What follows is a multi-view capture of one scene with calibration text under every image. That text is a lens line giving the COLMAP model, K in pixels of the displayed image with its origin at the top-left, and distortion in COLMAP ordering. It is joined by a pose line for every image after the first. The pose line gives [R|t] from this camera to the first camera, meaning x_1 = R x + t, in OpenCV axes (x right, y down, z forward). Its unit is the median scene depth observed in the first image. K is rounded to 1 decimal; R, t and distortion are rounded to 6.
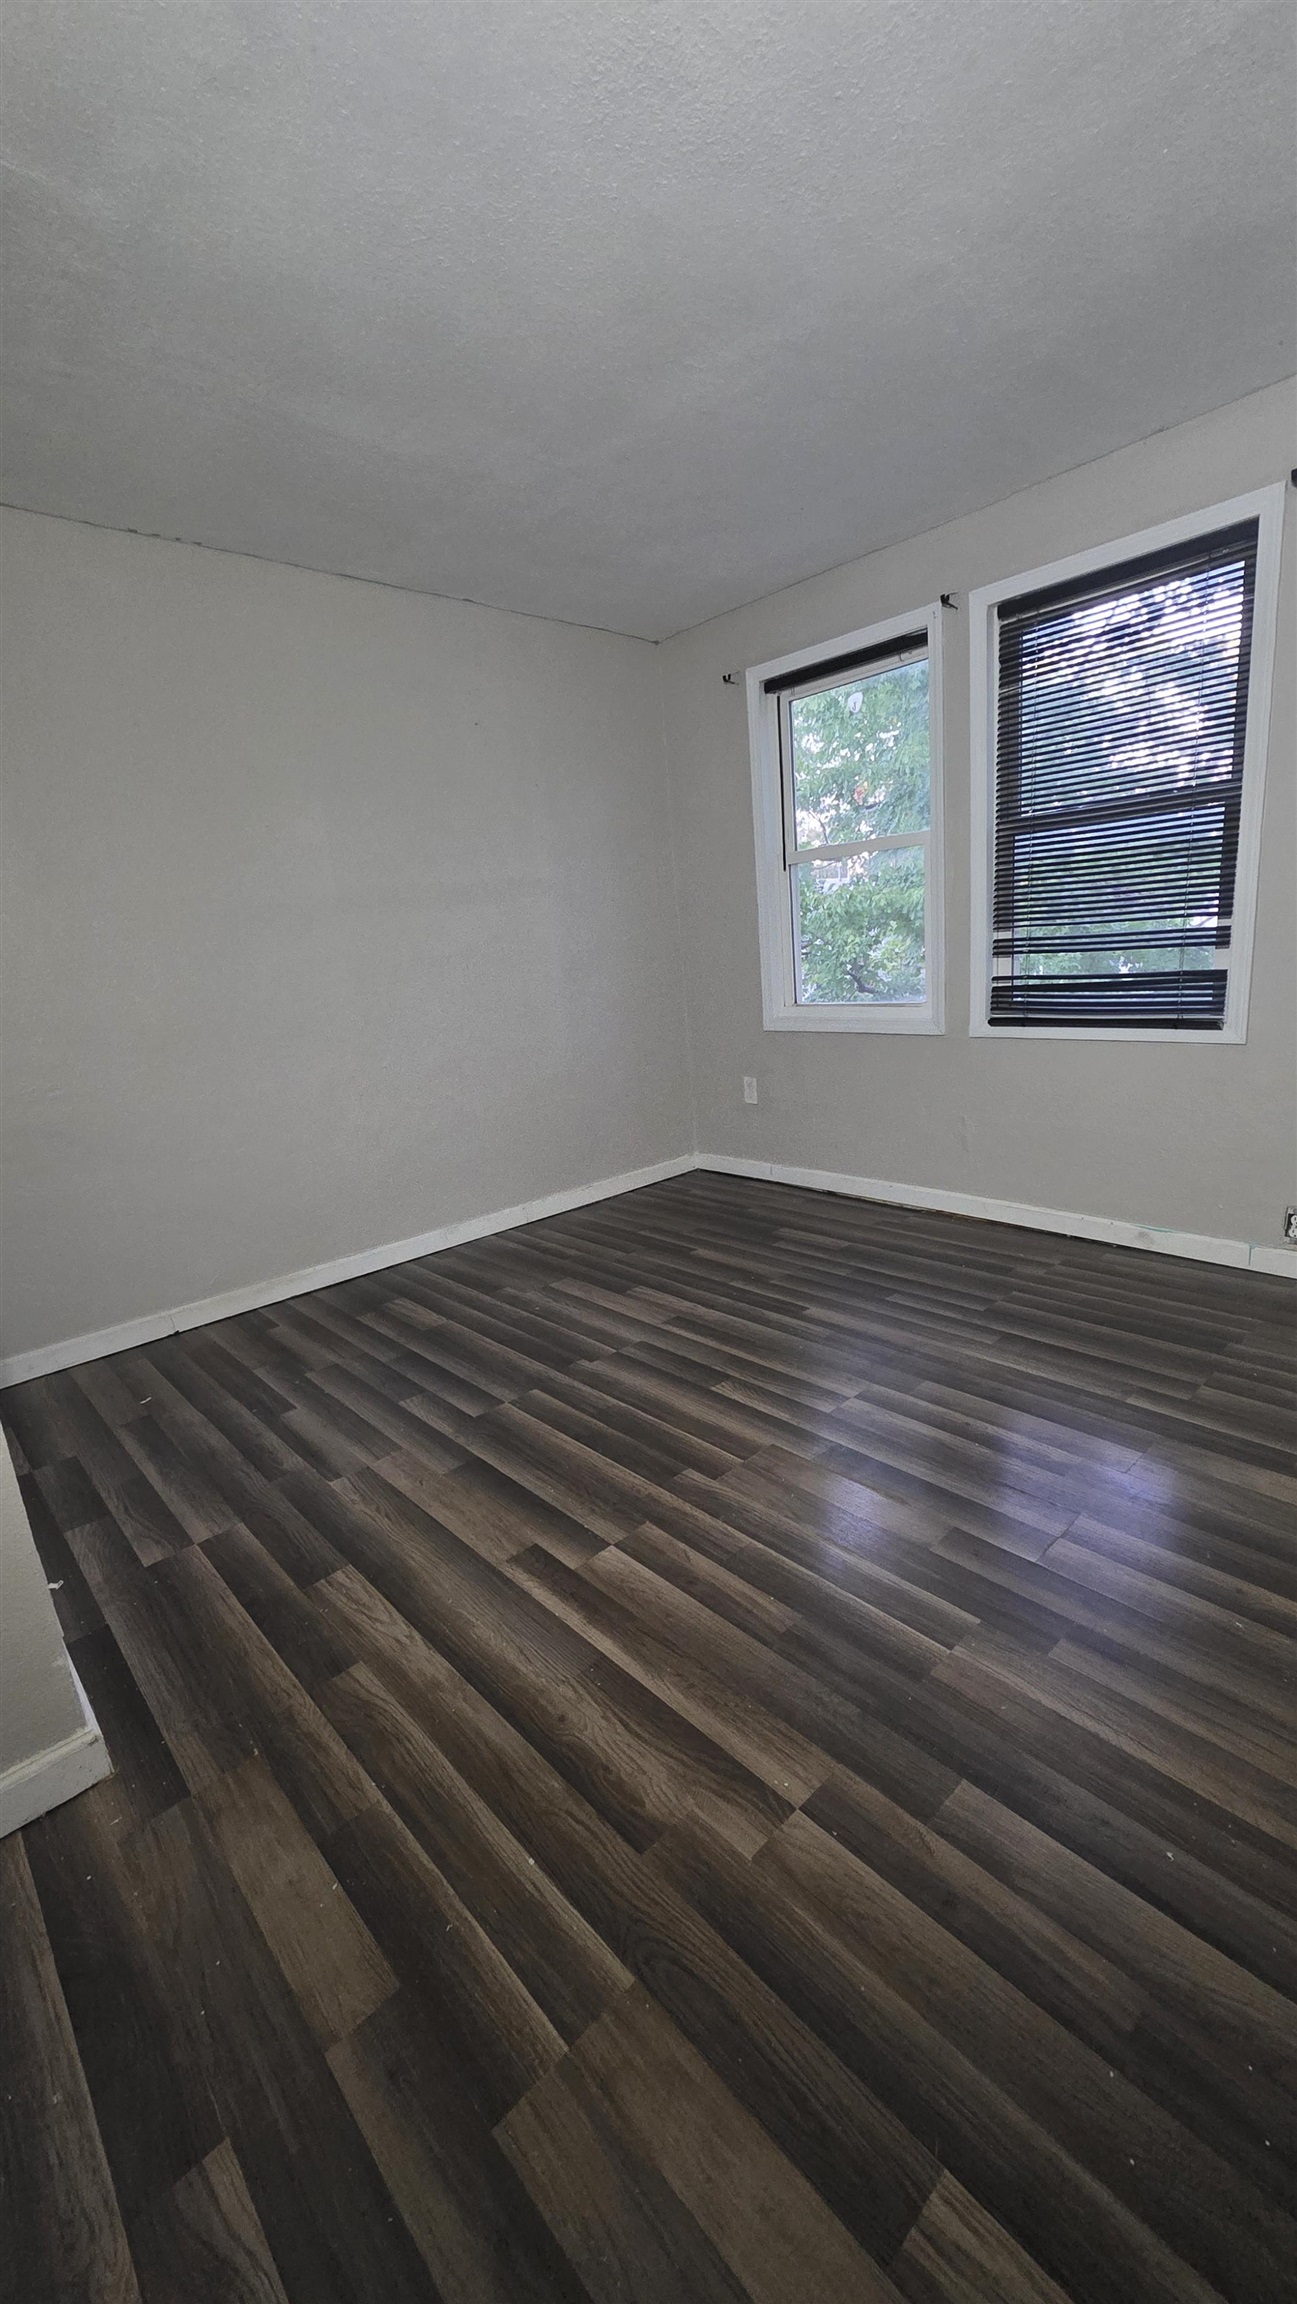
lens RADIAL K [[894.6, 0, 648.5], [0, 894.6, 1152.0], [0, 0, 1]] dist [-0.001590, -0.000150]
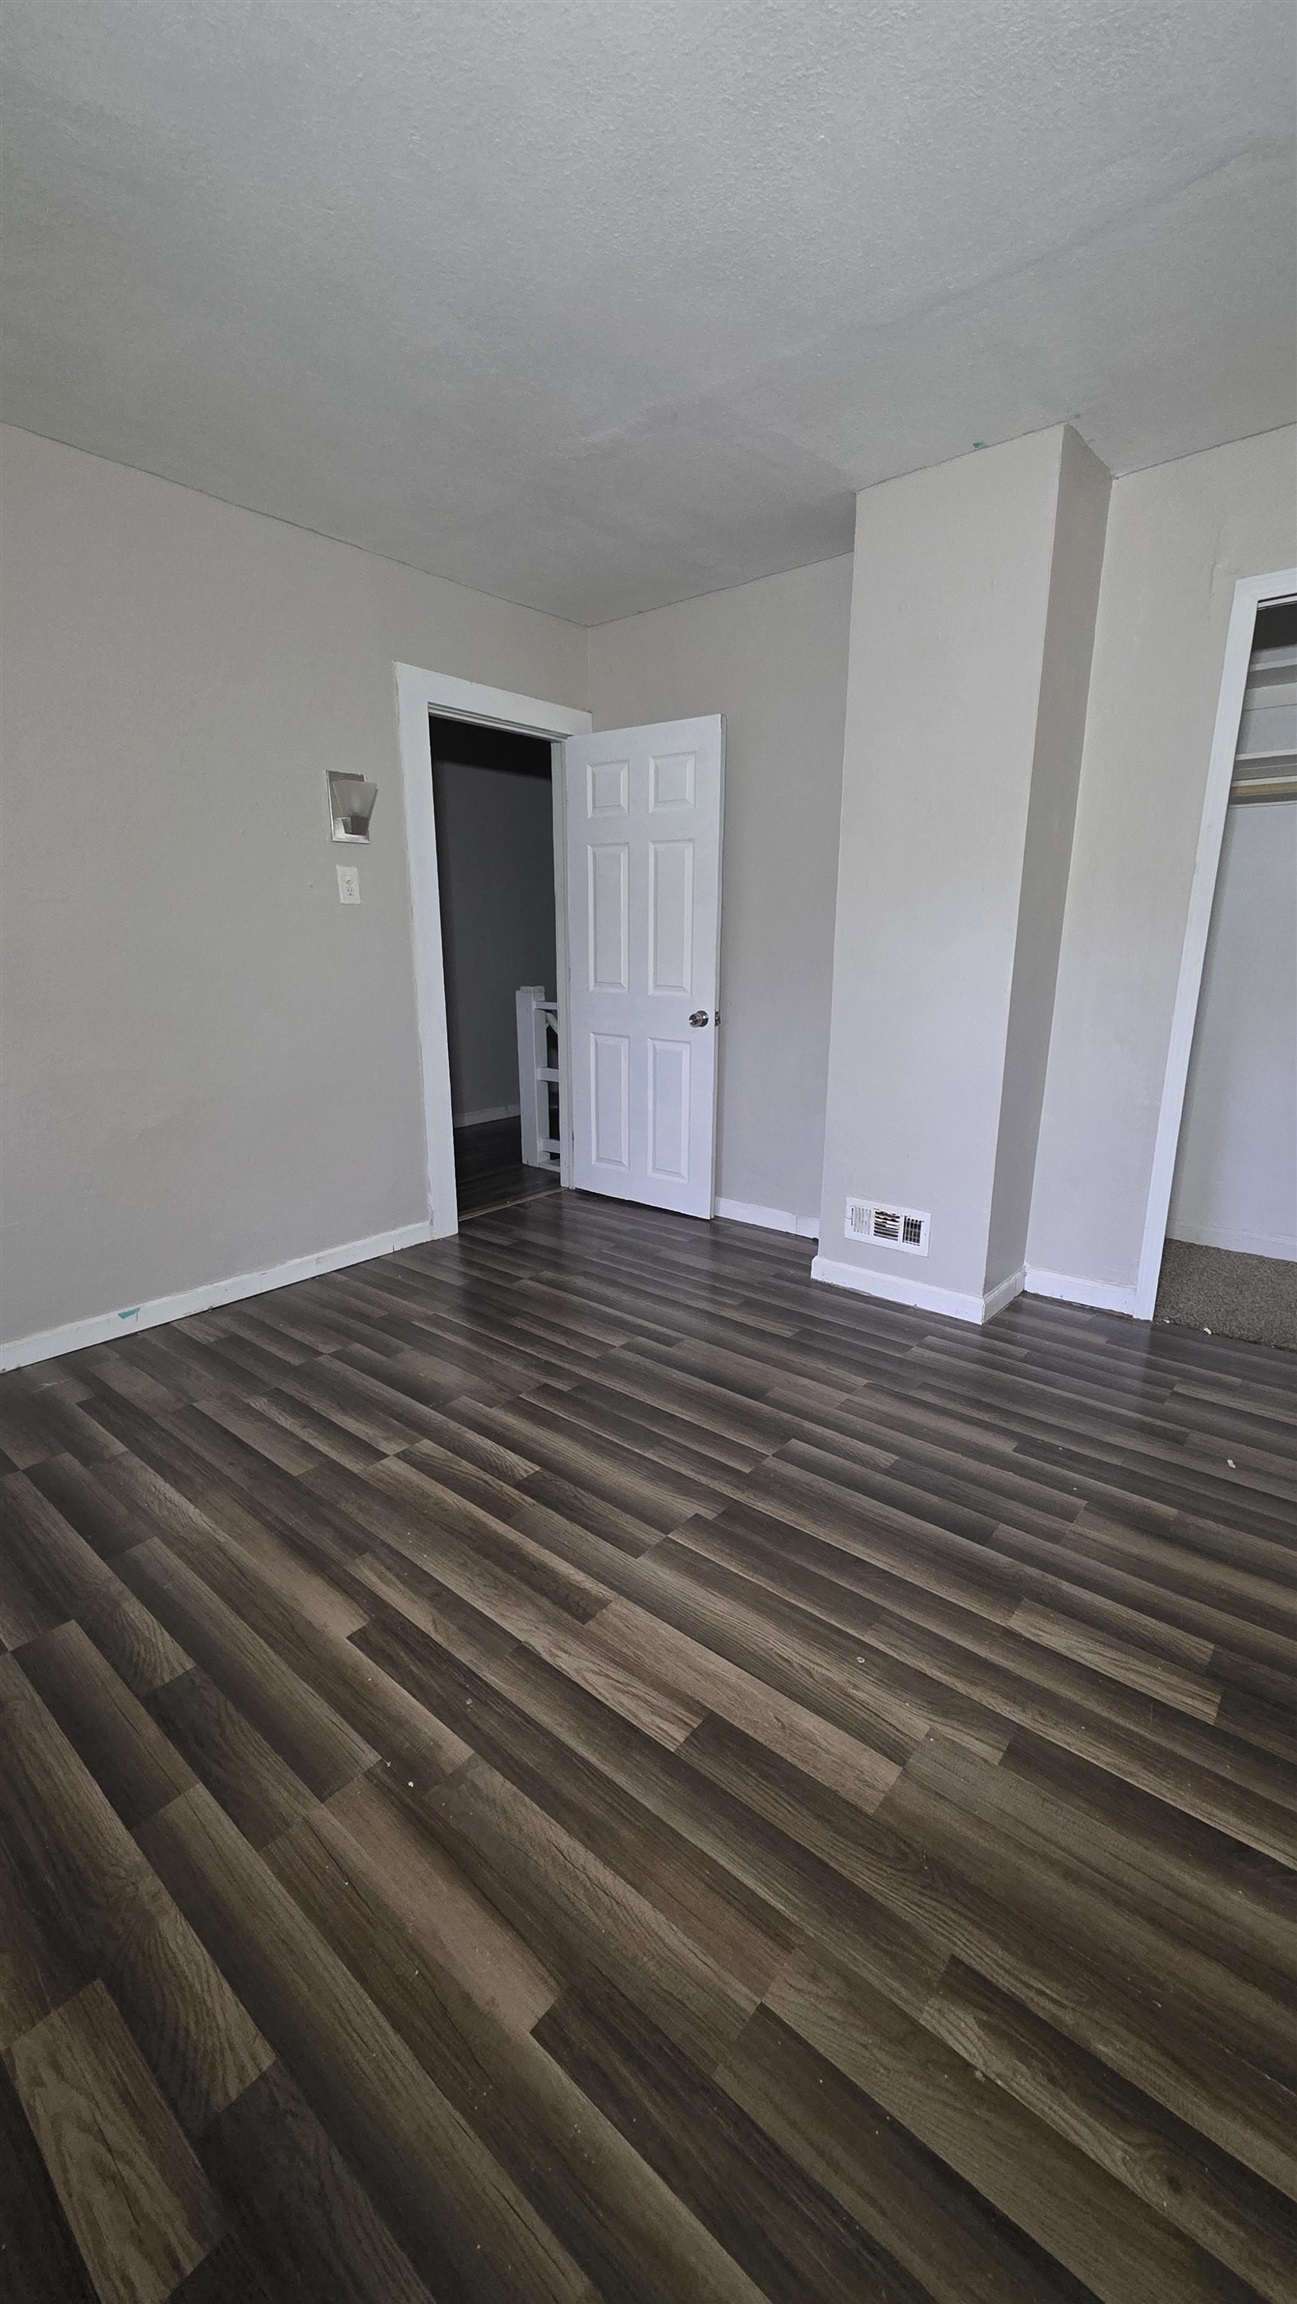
lens RADIAL K [[894.6, 0, 648.5], [0, 894.6, 1152.0], [0, 0, 1]] dist [-0.001590, -0.000150]
pose [[-0.988661, 0.105629, -0.106736, 0.024877], [0.044451, 0.884785, 0.463875, -0.396723], [0.143438, 0.453871, -0.879447, 1.586787]]
